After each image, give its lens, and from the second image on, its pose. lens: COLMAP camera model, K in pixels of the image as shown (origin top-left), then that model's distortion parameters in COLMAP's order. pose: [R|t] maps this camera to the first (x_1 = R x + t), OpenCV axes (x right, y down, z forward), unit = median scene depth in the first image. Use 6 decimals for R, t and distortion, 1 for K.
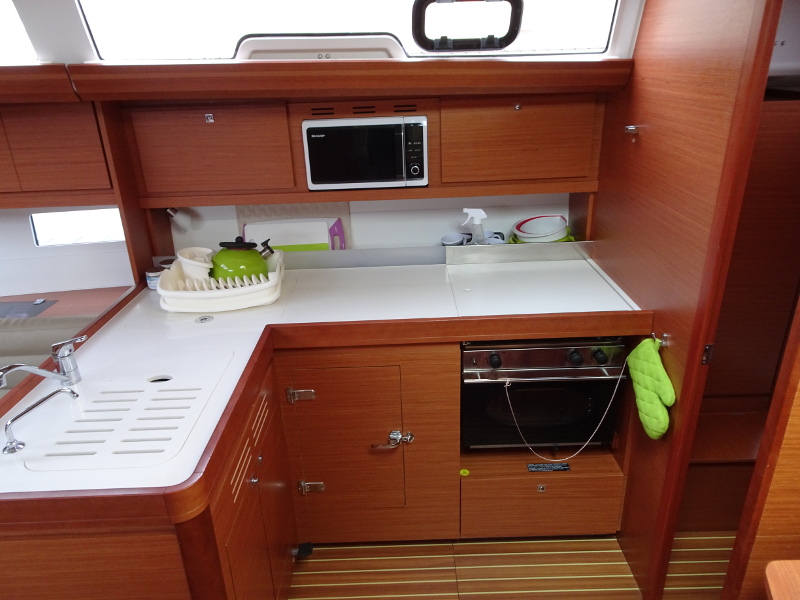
lens RADIAL K [[570.1, 0, 400.0], [0, 570.1, 300.0], [0, 0, 1]] dist [0.002871, 0.005885]
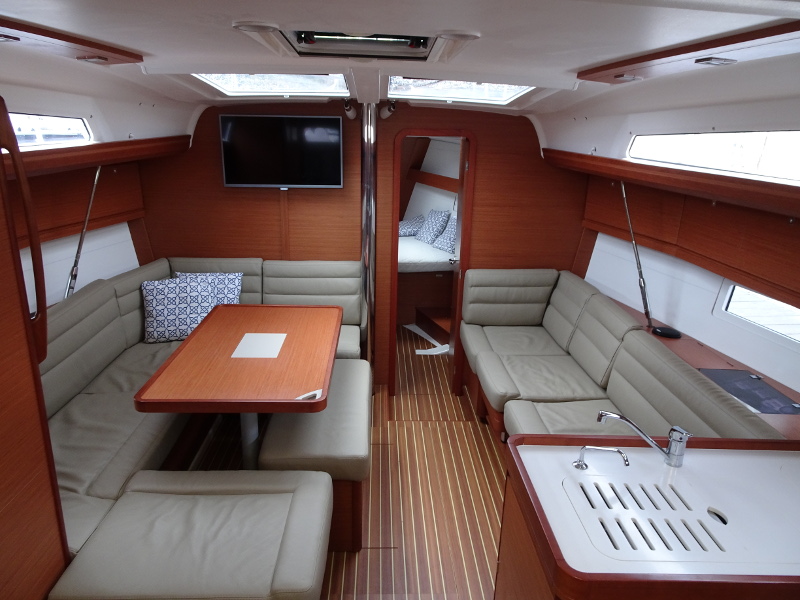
lens RADIAL K [[570.1, 0, 400.0], [0, 570.1, 300.0], [0, 0, 1]] dist [0.002871, 0.005885]
pose [[0.023653, 0.321384, -0.946654, 0.267121], [-0.424759, 0.860430, 0.281498, -0.161932], [0.904998, 0.395441, 0.156862, 0.170204]]
